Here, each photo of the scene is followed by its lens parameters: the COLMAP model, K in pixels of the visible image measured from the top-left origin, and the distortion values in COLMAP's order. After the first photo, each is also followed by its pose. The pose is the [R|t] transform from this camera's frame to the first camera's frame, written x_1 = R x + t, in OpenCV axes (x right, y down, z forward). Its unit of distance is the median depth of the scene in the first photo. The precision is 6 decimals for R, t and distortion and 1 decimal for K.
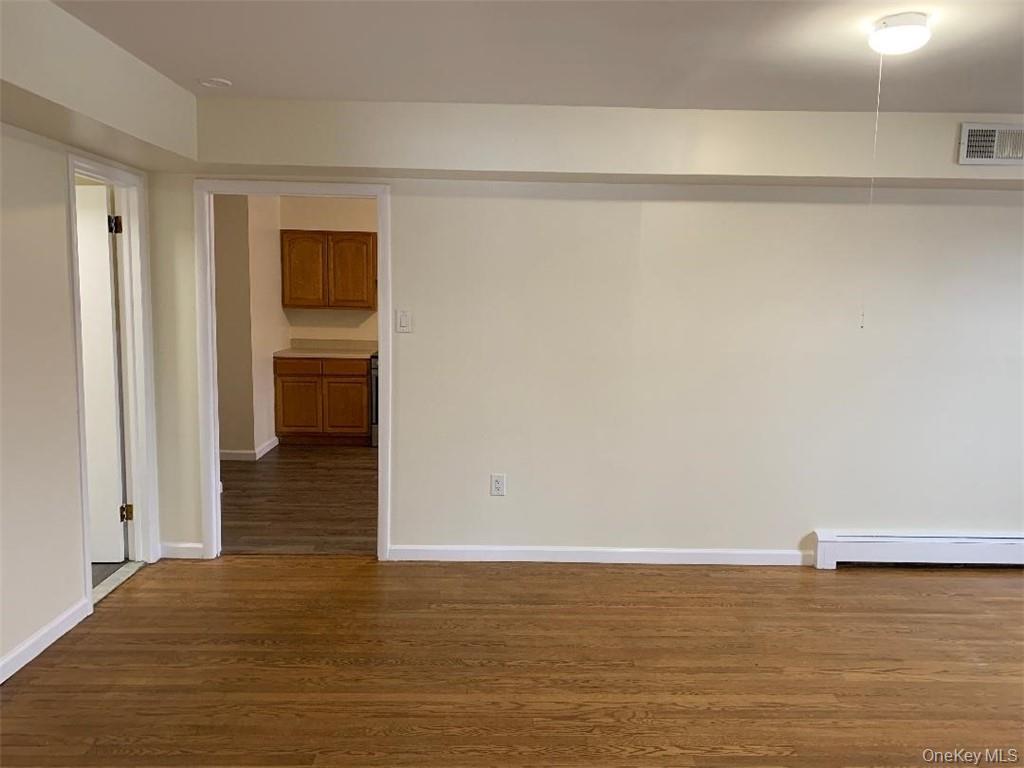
lens RADIAL K [[781.2, 0, 512.0], [0, 781.2, 384.0], [0, 0, 1]] dist [0.019445, 0.002058]
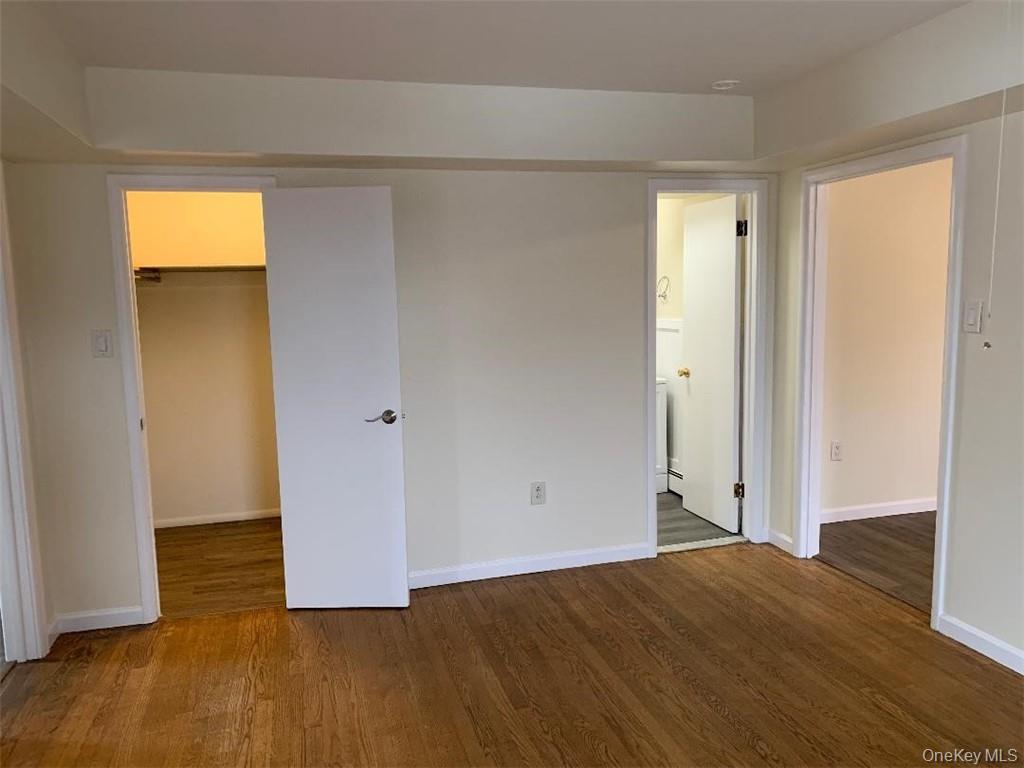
lens RADIAL K [[781.2, 0, 512.0], [0, 781.2, 384.0], [0, 0, 1]] dist [0.019445, 0.002058]
pose [[0.258120, 0.090799, -0.961837, 0.467616], [-0.078656, 0.994244, 0.072750, -0.038653], [0.962906, 0.056876, 0.263776, 0.395491]]
